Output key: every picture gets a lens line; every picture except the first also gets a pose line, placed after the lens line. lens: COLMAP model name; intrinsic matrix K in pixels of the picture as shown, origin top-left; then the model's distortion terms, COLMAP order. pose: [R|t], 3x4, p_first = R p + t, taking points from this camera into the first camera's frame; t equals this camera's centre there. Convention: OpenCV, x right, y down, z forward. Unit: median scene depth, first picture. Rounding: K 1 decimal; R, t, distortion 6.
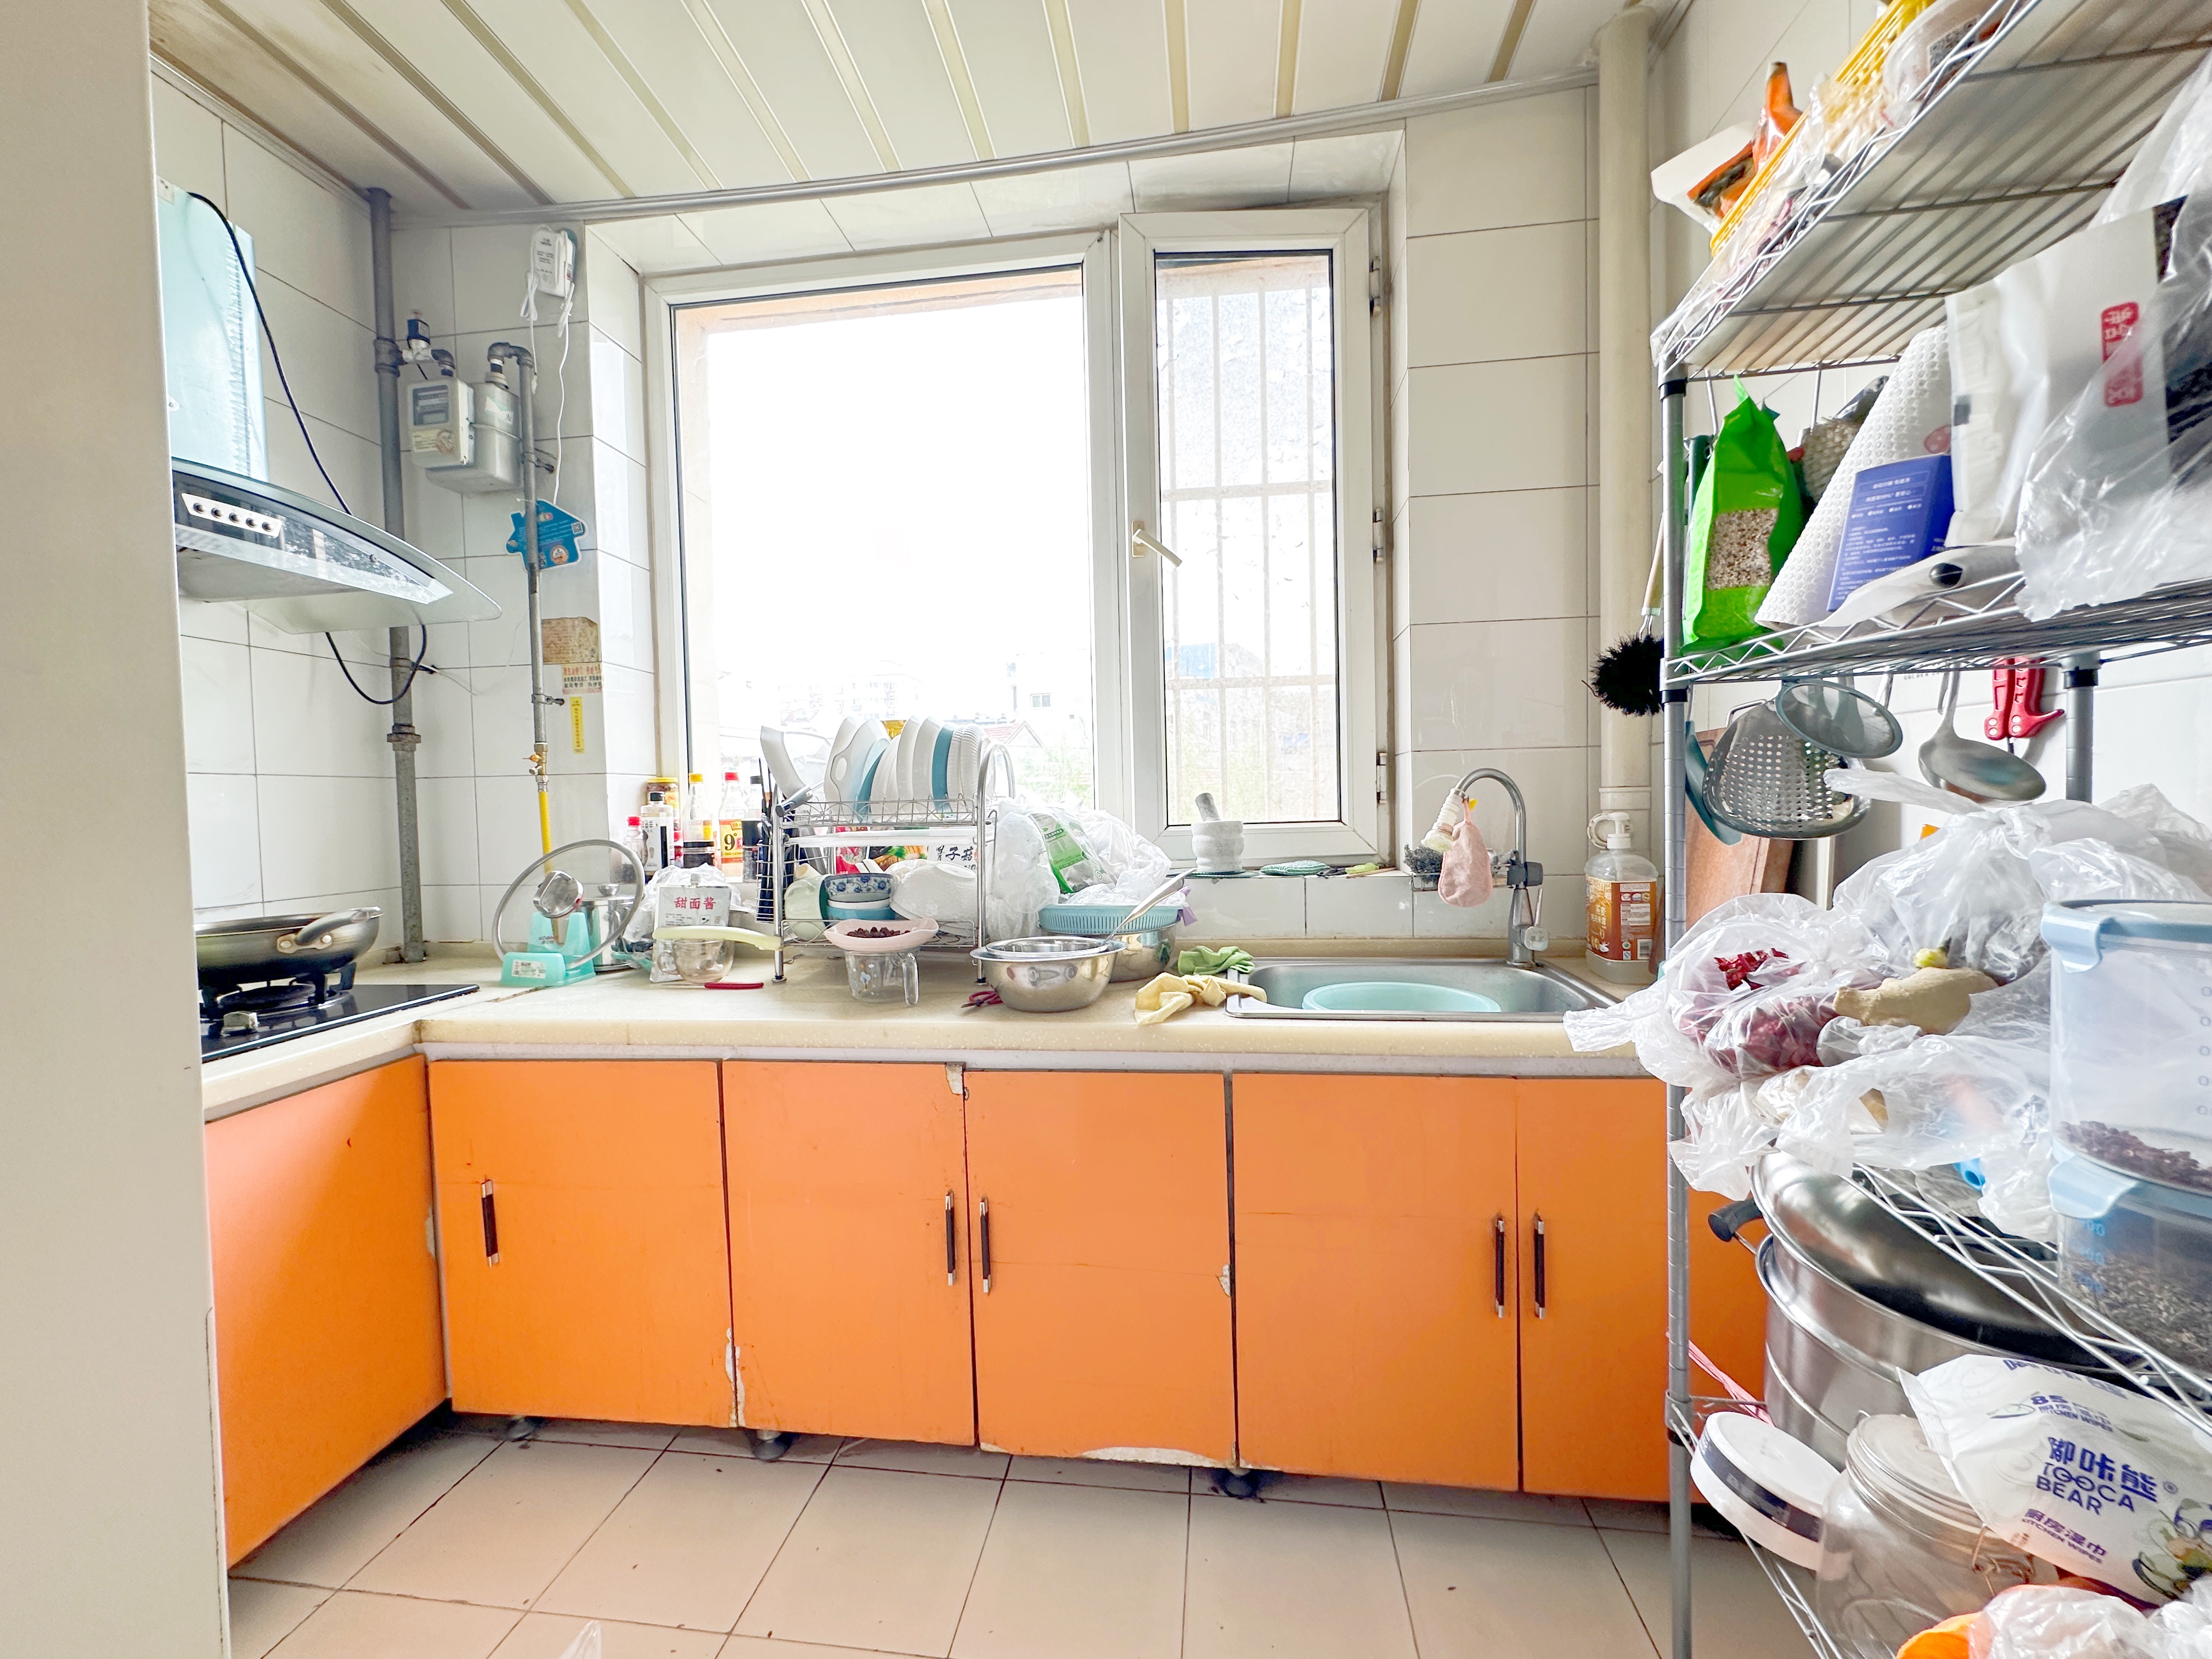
lens RADIAL K [[887.3, 0, 1103.6], [0, 887.3, 824.6], [0, 0, 1]] dist [0.000164, 0.000002]
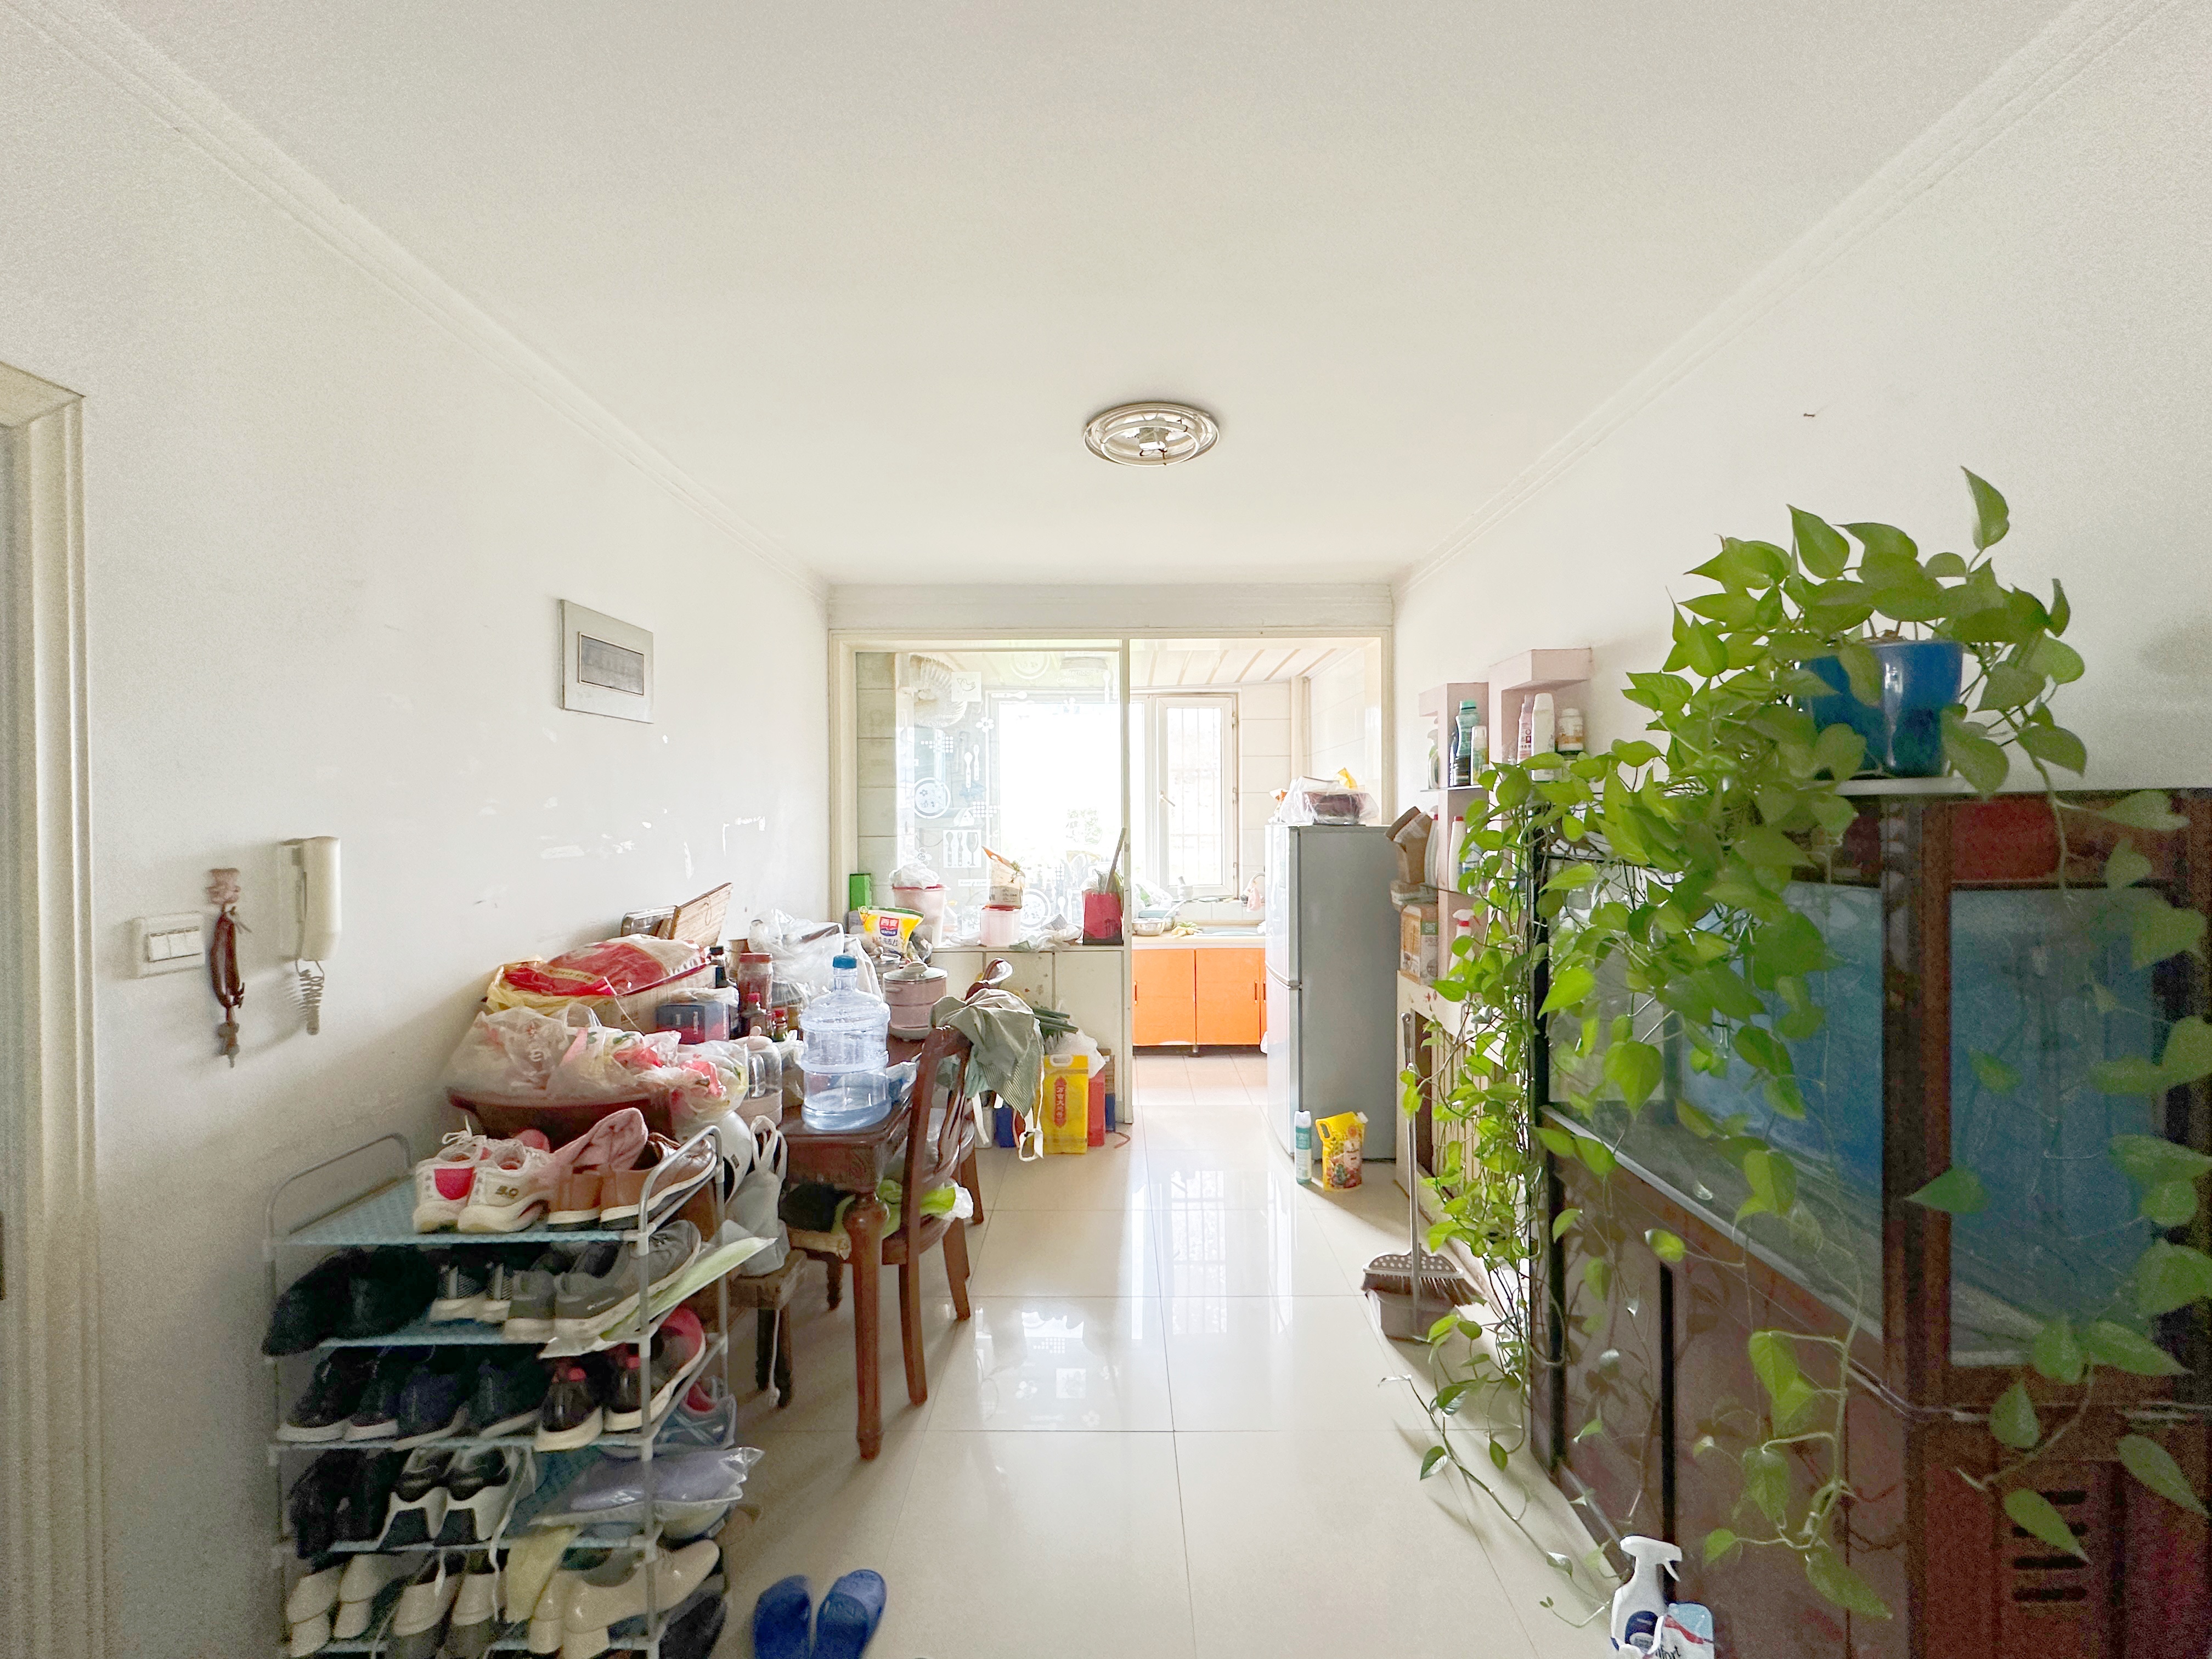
lens RADIAL K [[887.3, 0, 1111.1], [0, 887.3, 826.6], [0, 0, 1]] dist [0.000164, 0.000002]
pose [[0.993176, 0.011870, 0.116018, -0.568679], [-0.008326, 0.999485, -0.030980, -0.126709], [-0.116326, 0.029802, 0.992764, -2.398732]]
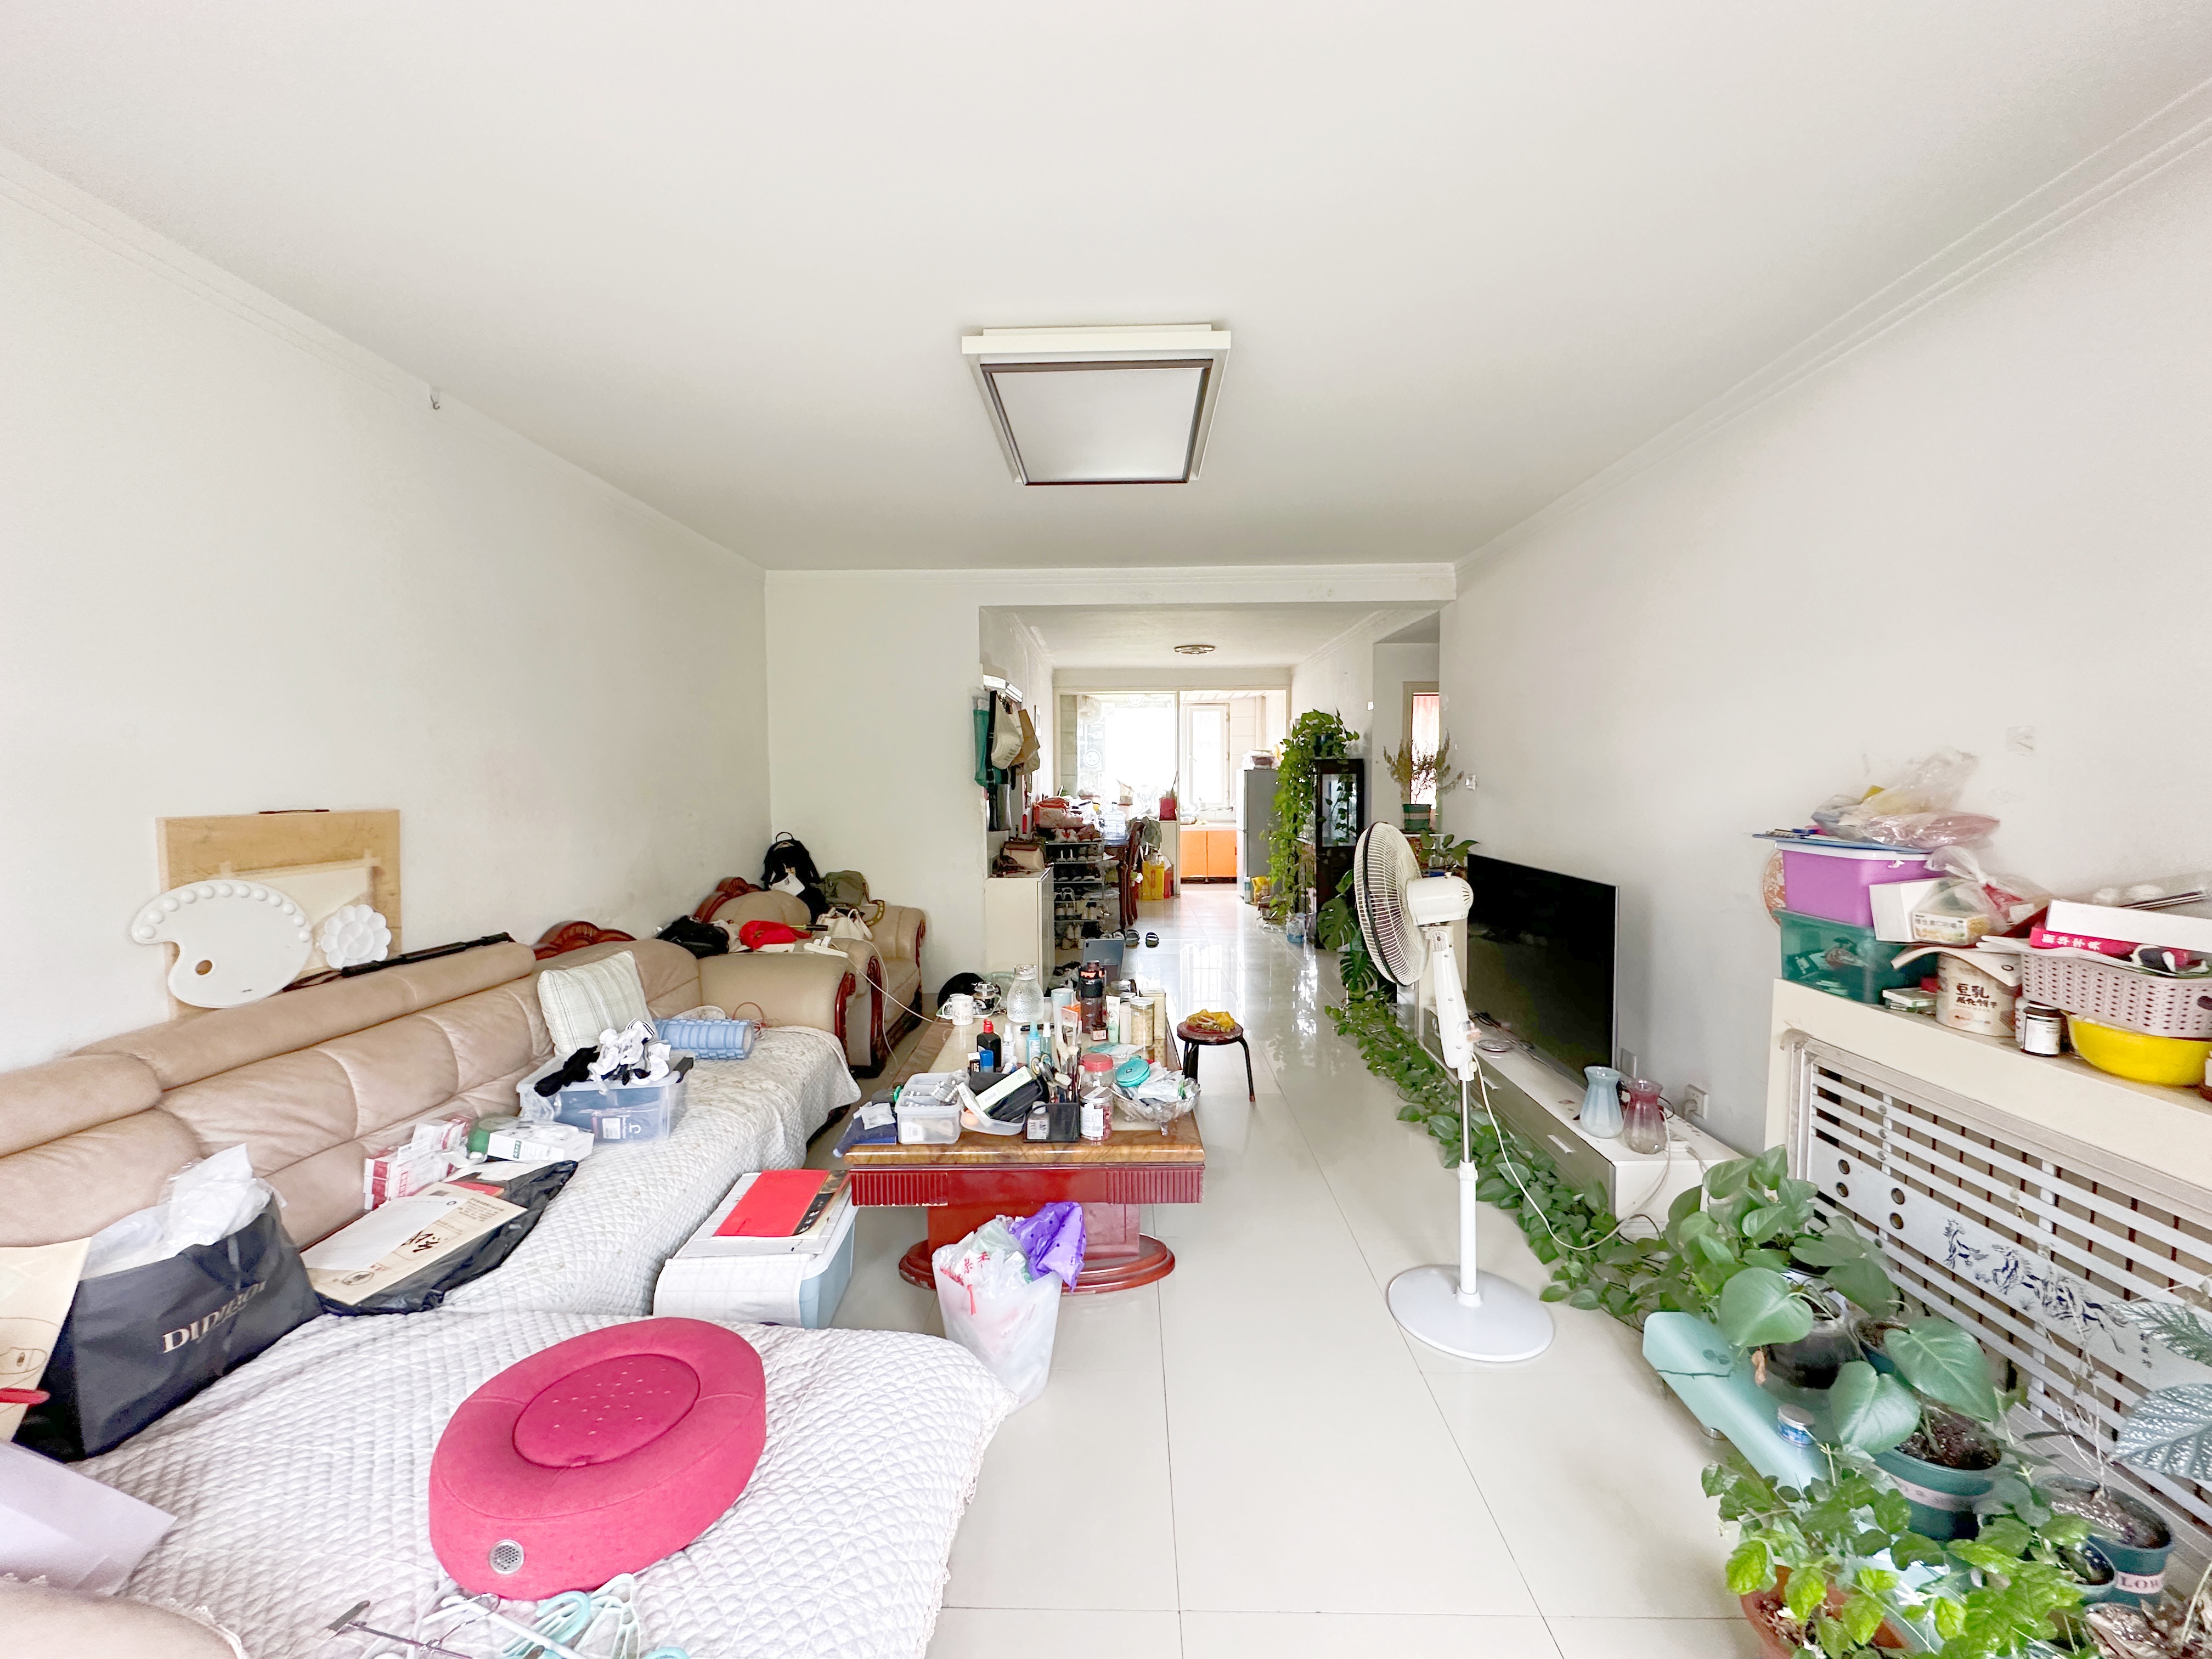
lens RADIAL K [[887.3, 0, 1106.7], [0, 887.3, 833.4], [0, 0, 1]] dist [0.000164, 0.000002]
pose [[0.994973, 0.005361, 0.099995, -1.315569], [-0.007873, 0.999663, 0.024742, 0.075836], [-0.099829, -0.025405, 0.994680, -5.838412]]
